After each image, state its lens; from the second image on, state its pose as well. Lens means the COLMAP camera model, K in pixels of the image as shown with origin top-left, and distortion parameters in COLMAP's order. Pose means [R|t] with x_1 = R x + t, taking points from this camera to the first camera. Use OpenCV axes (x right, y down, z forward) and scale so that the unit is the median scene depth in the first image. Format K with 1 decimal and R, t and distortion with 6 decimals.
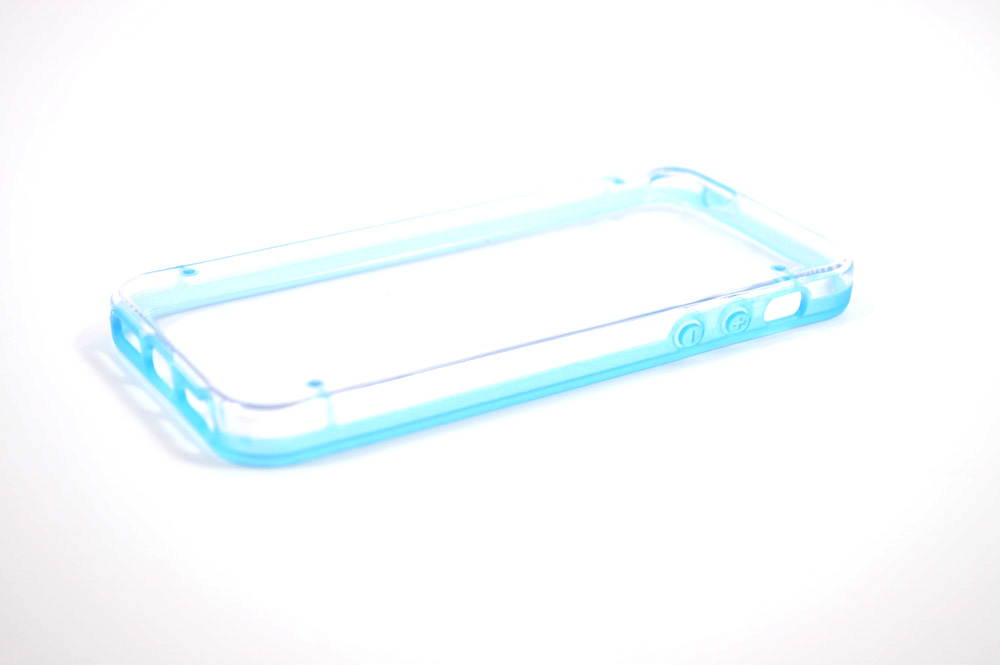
lens RADIAL K [[1900.8, 0, 499.1], [0, 1900.8, 335.0], [0, 0, 1]] dist [0.068212, 0.000000]
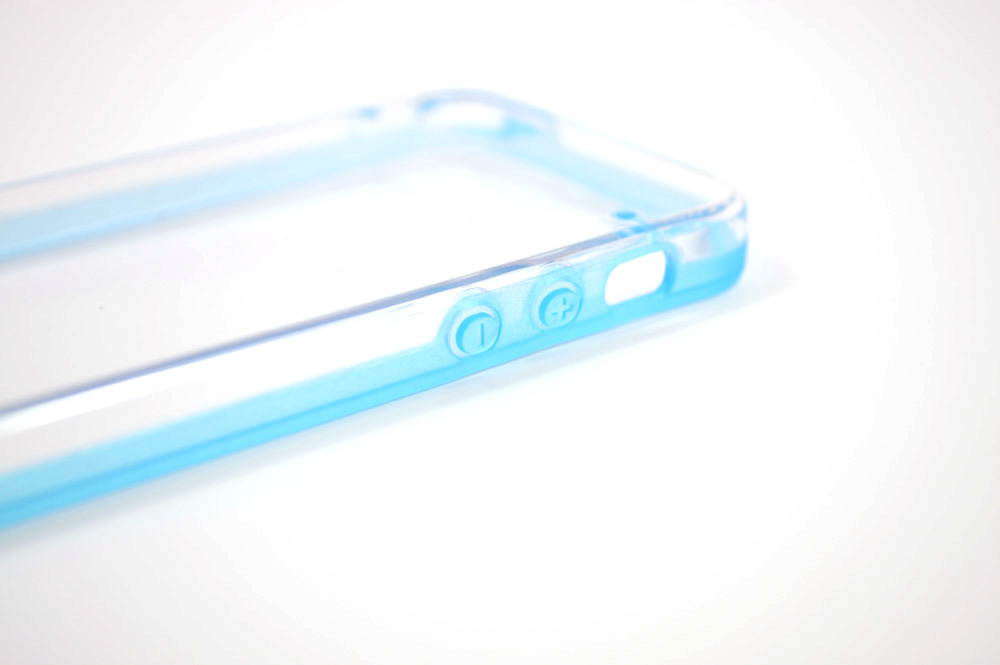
lens RADIAL K [[1900.8, 0, 499.6], [0, 1900.8, 331.8], [0, 0, 1]] dist [0.068212, 0.000000]
pose [[0.994107, -0.042948, 0.099530, 0.050315], [0.043739, 0.999026, -0.005777, 0.002953], [-0.099185, 0.010096, 0.995018, 0.432746]]
